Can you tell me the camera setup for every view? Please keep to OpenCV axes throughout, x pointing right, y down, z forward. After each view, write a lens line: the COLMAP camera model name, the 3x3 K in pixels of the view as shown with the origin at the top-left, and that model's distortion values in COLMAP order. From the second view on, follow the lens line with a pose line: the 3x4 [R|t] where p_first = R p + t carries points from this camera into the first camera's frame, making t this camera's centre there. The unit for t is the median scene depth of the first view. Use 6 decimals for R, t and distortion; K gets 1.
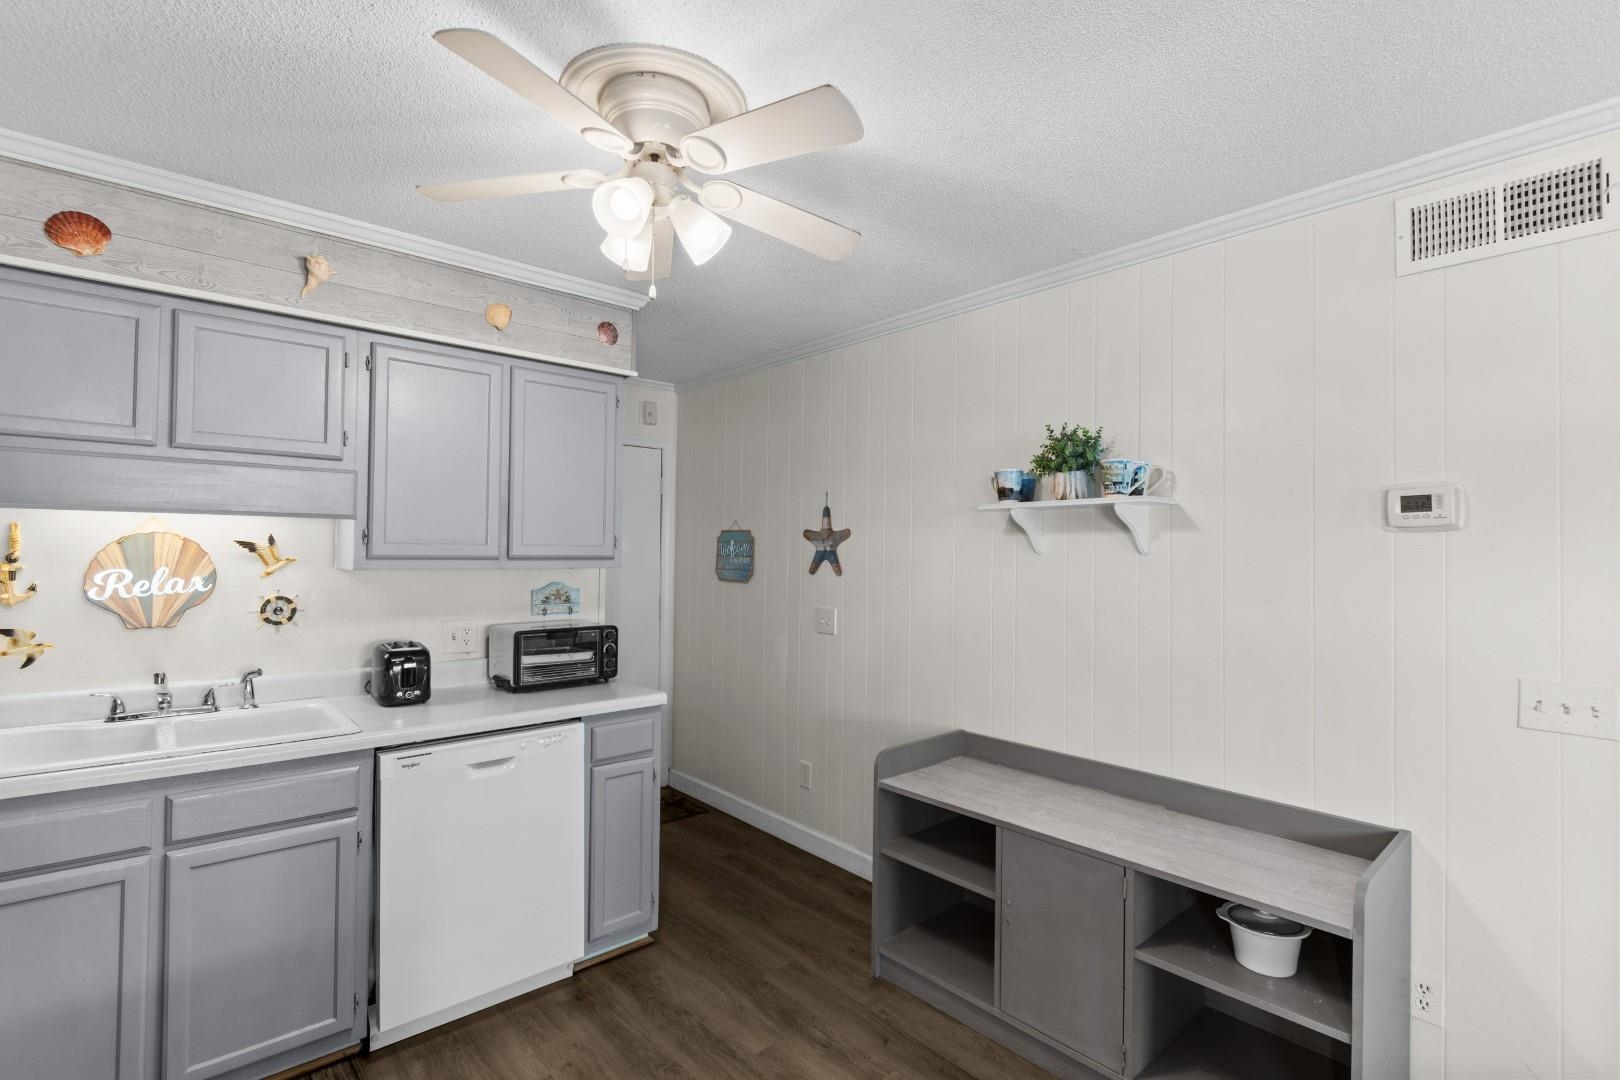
lens RADIAL K [[743.9, 0, 814.7], [0, 743.9, 538.5], [0, 0, 1]] dist [0.003376, -0.006429]
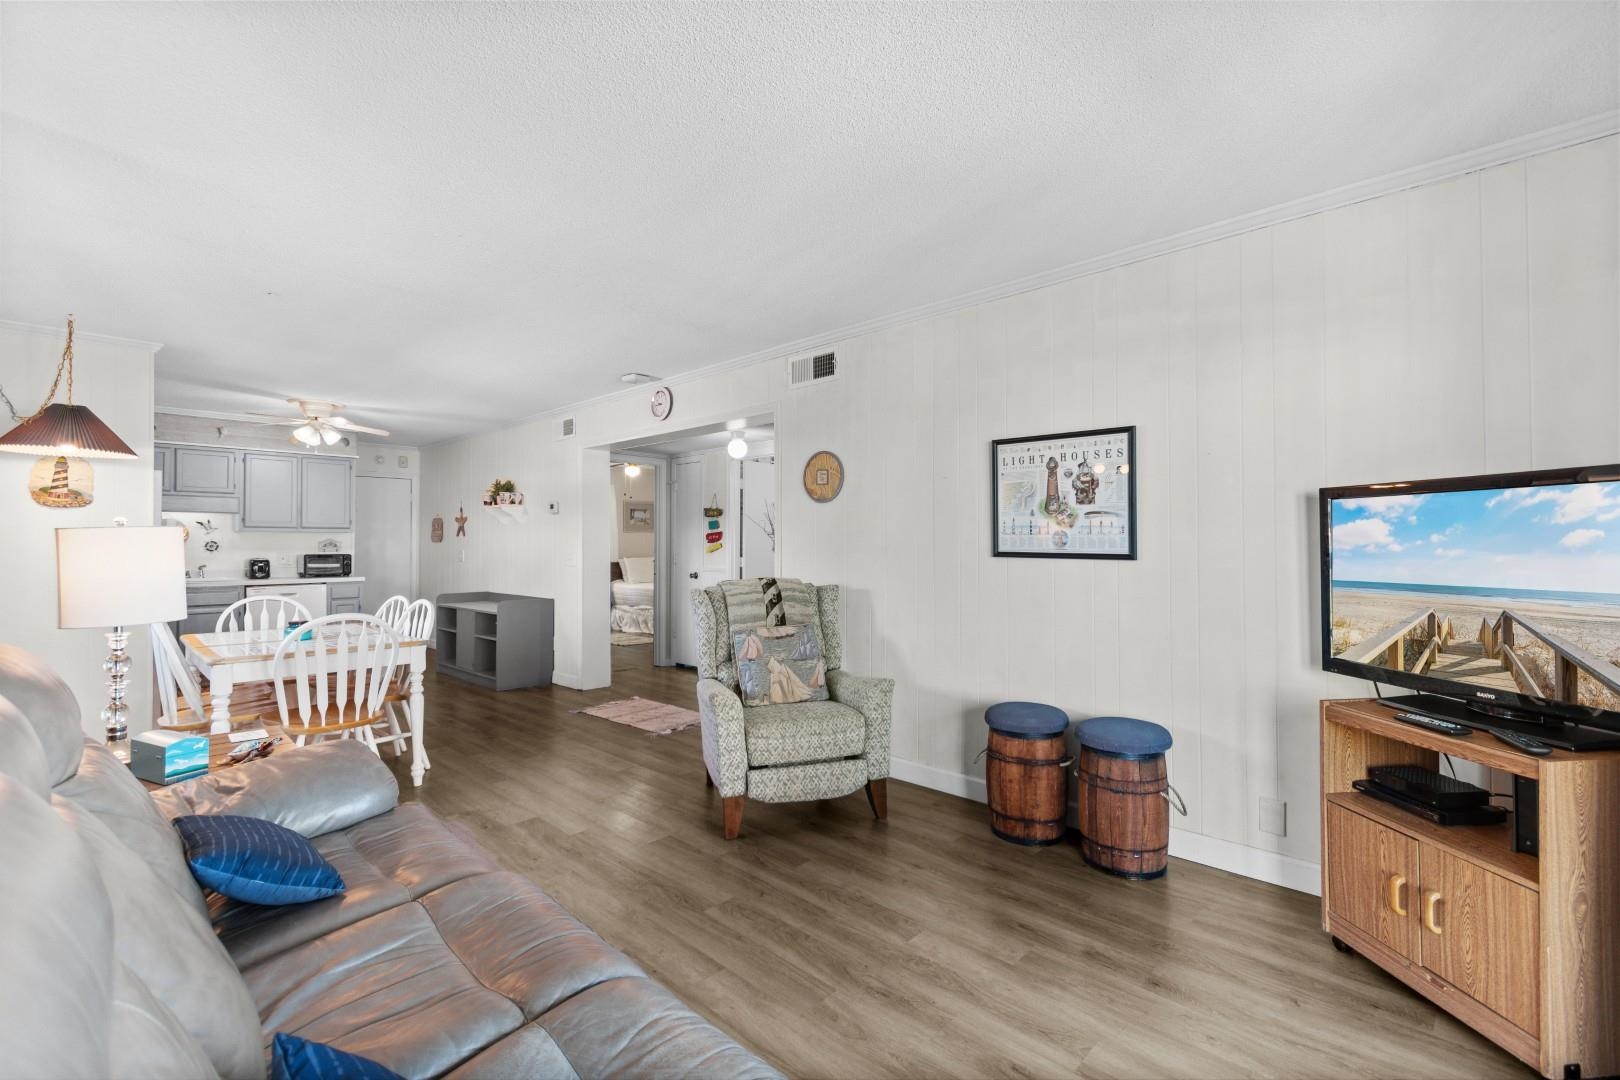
lens RADIAL K [[708.6, 0, 812.1], [0, 708.6, 538.6], [0, 0, 1]] dist [0.001621, -0.000504]
pose [[0.996356, -0.009335, 0.084780, 1.322117], [0.008493, 0.999911, 0.010286, 0.060103], [-0.084869, -0.009529, 0.996347, -1.877608]]
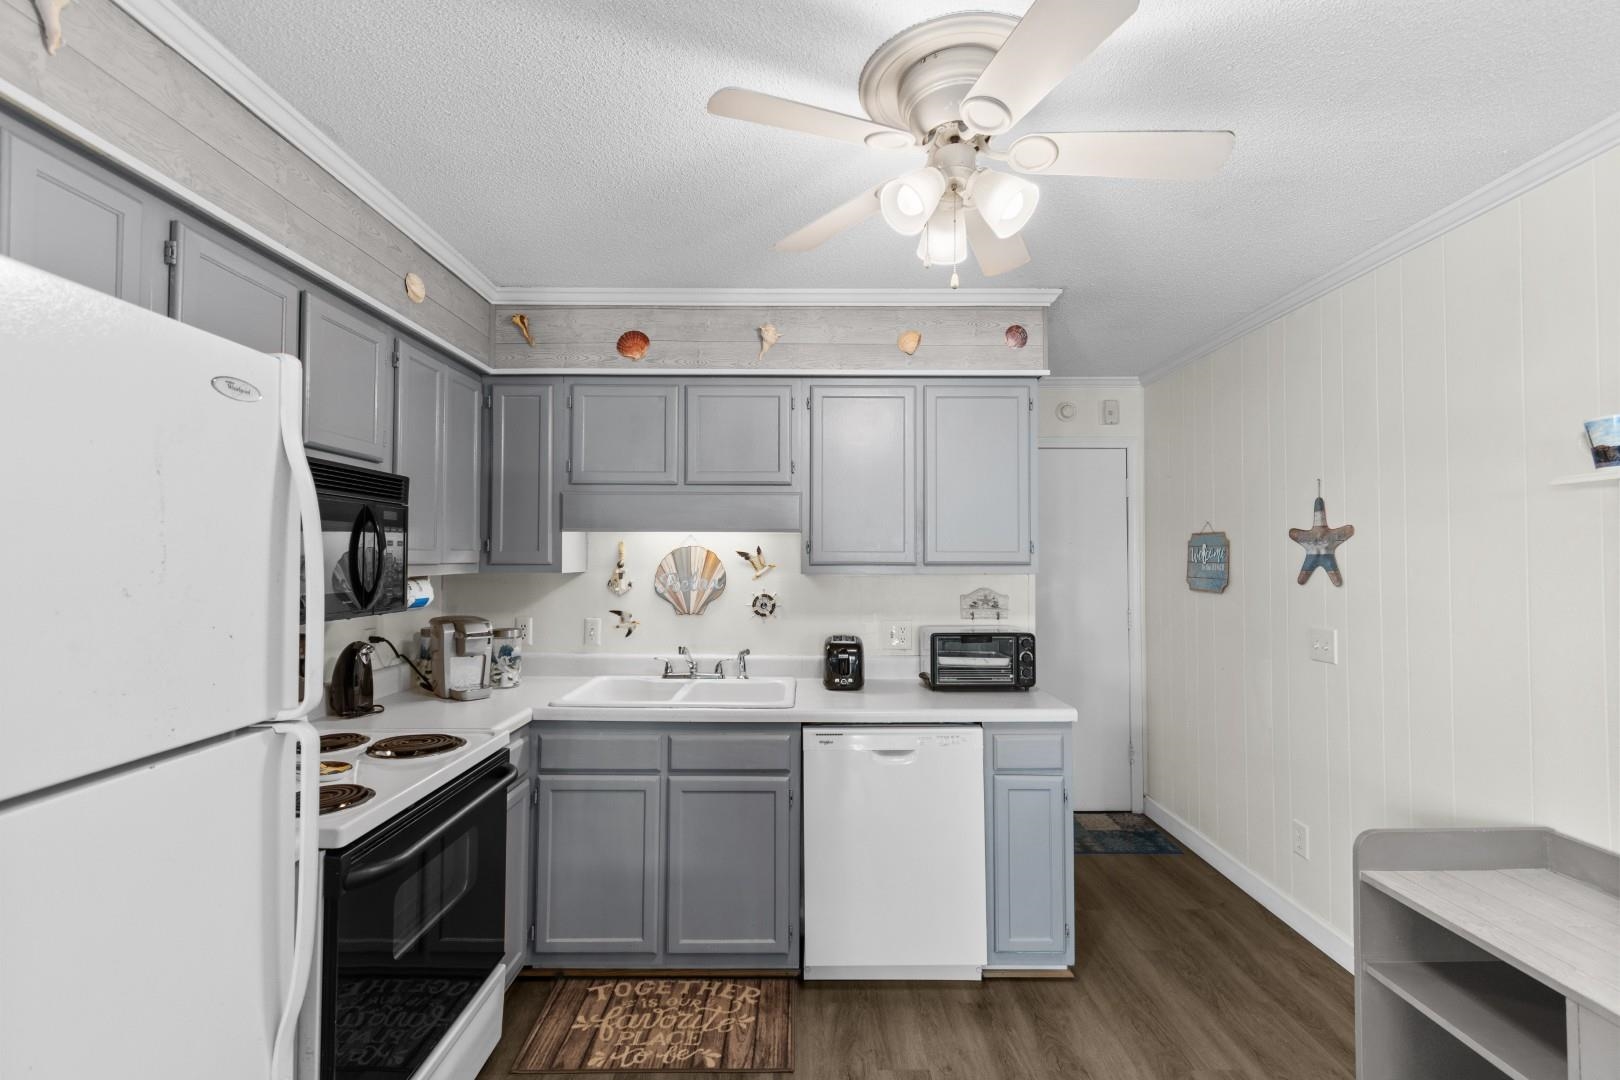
lens RADIAL K [[708.6, 0, 812.1], [0, 708.6, 538.6], [0, 0, 1]] dist [0.001621, -0.000504]
pose [[0.749021, -0.027301, -0.661983, 0.155214], [0.017490, 0.999617, -0.021436, 0.009112], [0.662315, 0.004478, 0.749212, 0.133297]]
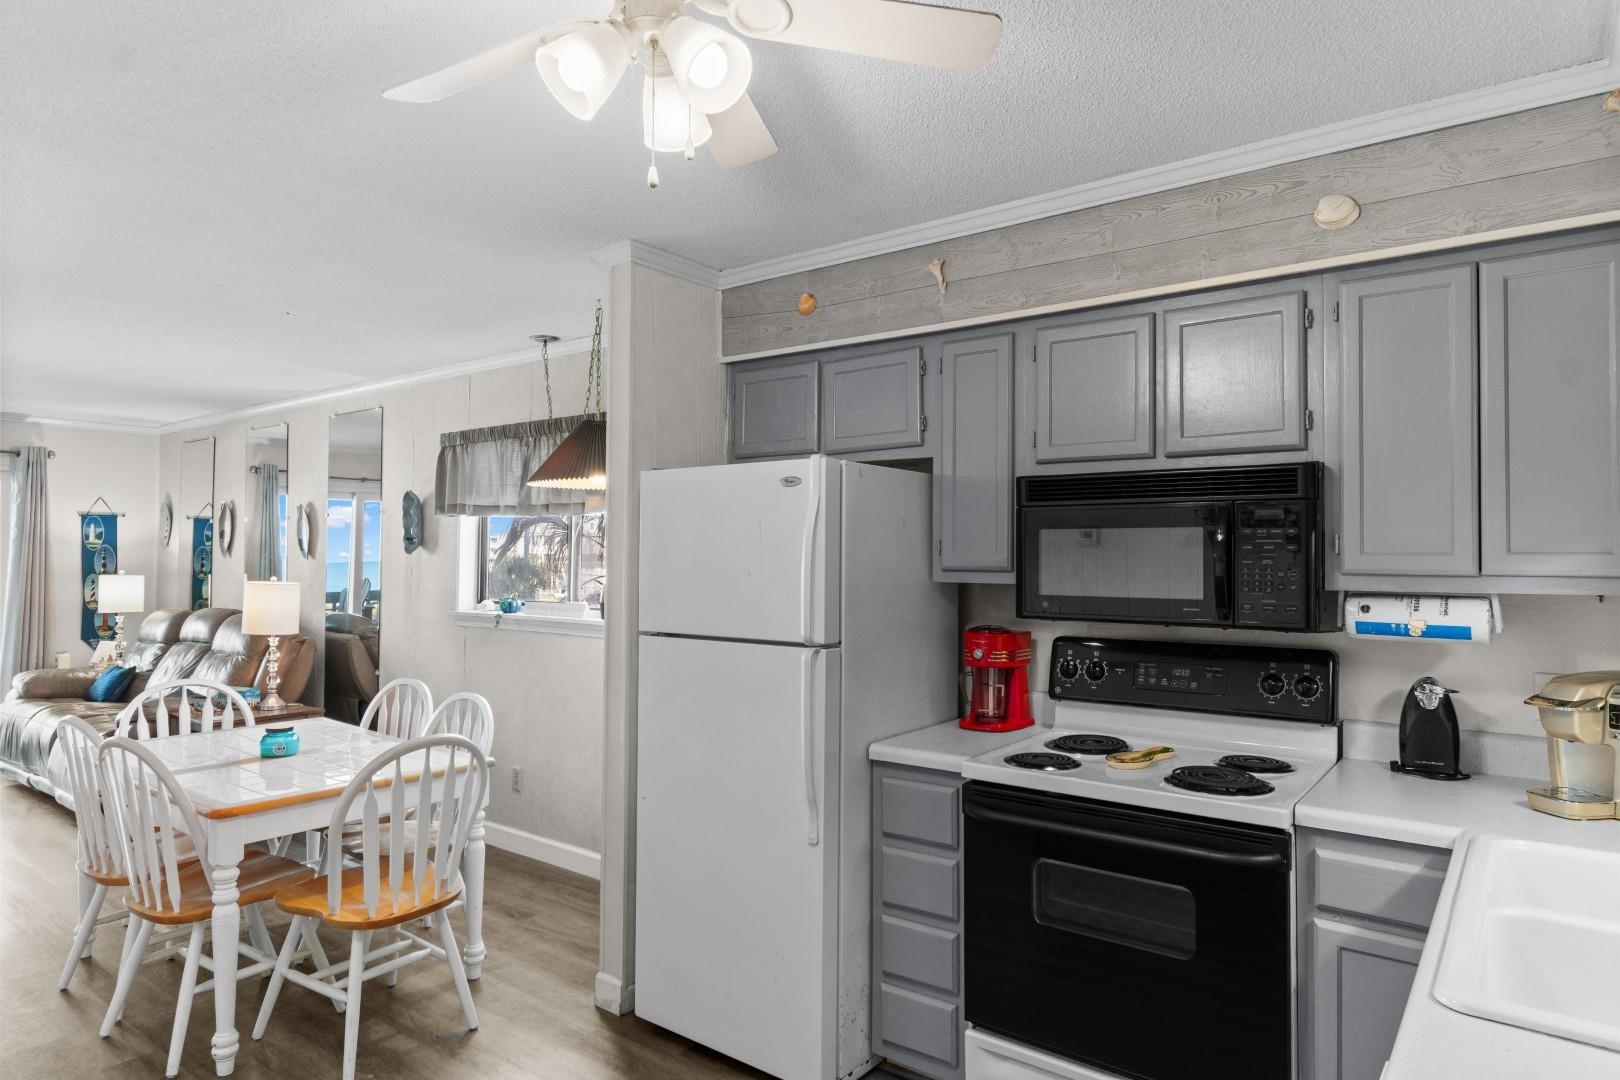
lens RADIAL K [[957.0, 0, 814.7], [0, 957.0, 539.5], [0, 0, 1]] dist [0.001784, 0.000828]
pose [[-0.981846, -0.019244, -0.188699, -0.136000], [-0.012669, 0.999272, -0.035989, 0.019759], [0.189255, -0.032945, -0.981375, 1.238166]]
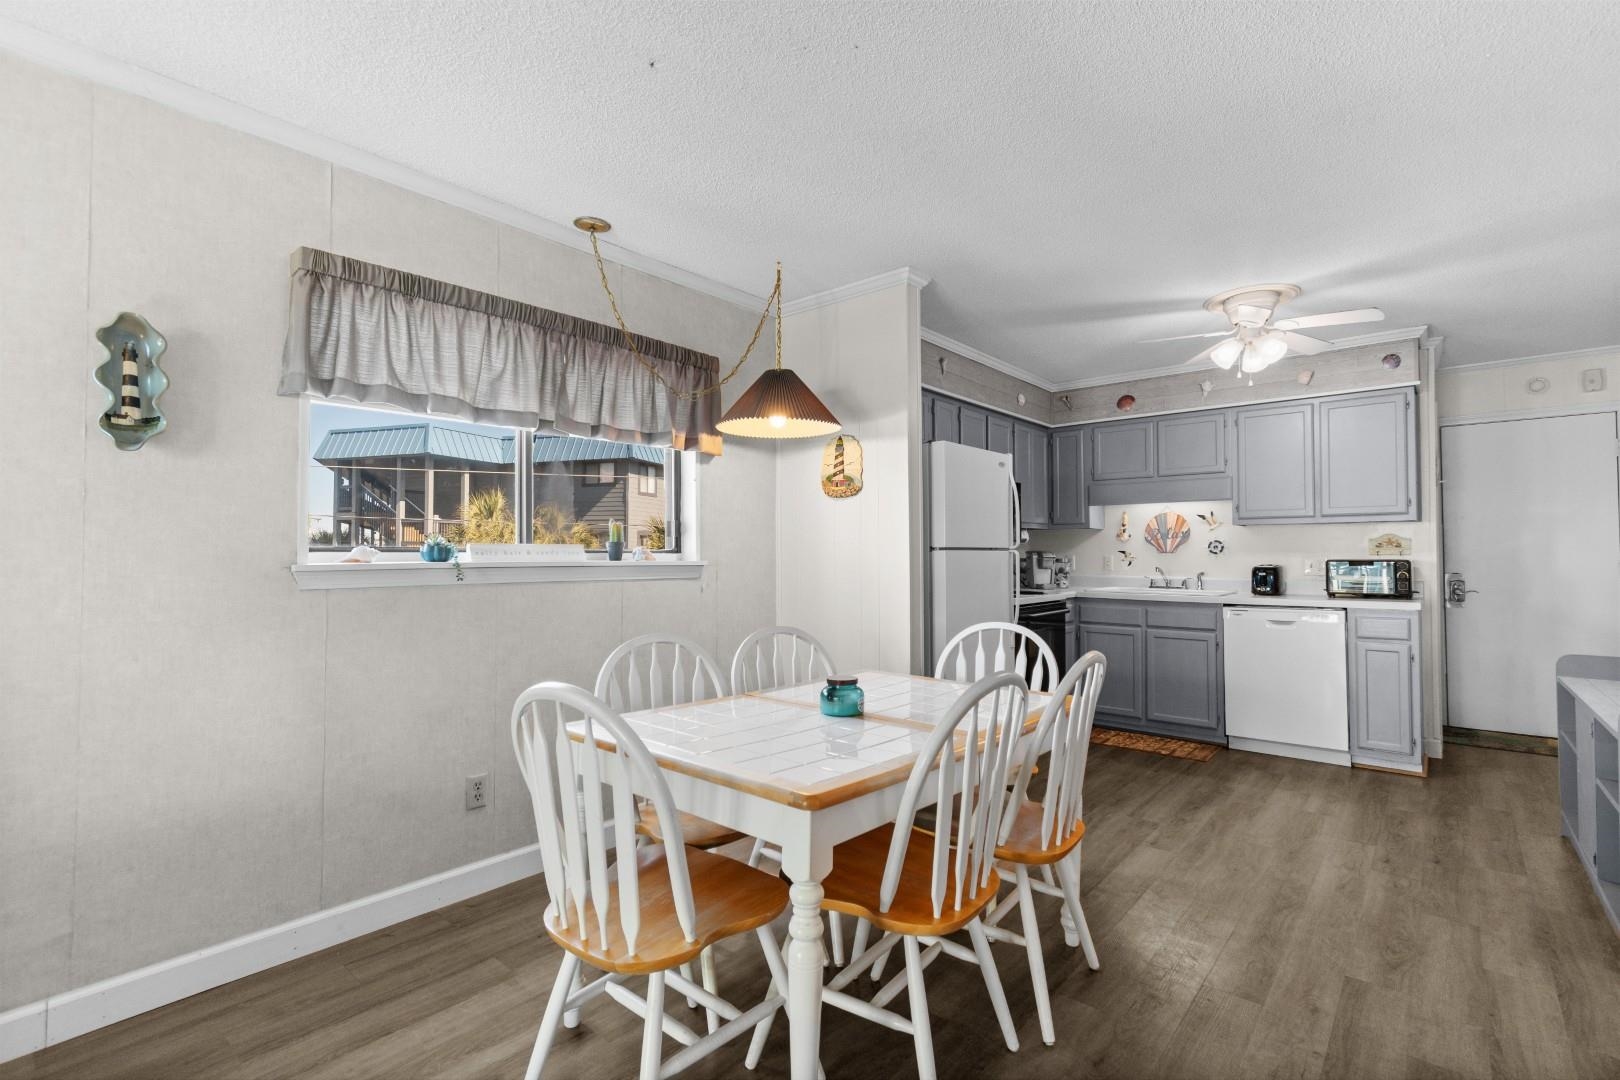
lens RADIAL K [[730.8, 0, 812.7], [0, 730.8, 539.2], [0, 0, 1]] dist [-0.000006, -0.000094]
pose [[0.127200, -0.031682, -0.991371, 1.154733], [0.018993, 0.999384, -0.029501, 0.112306], [0.991695, -0.015077, 0.127723, -0.379606]]
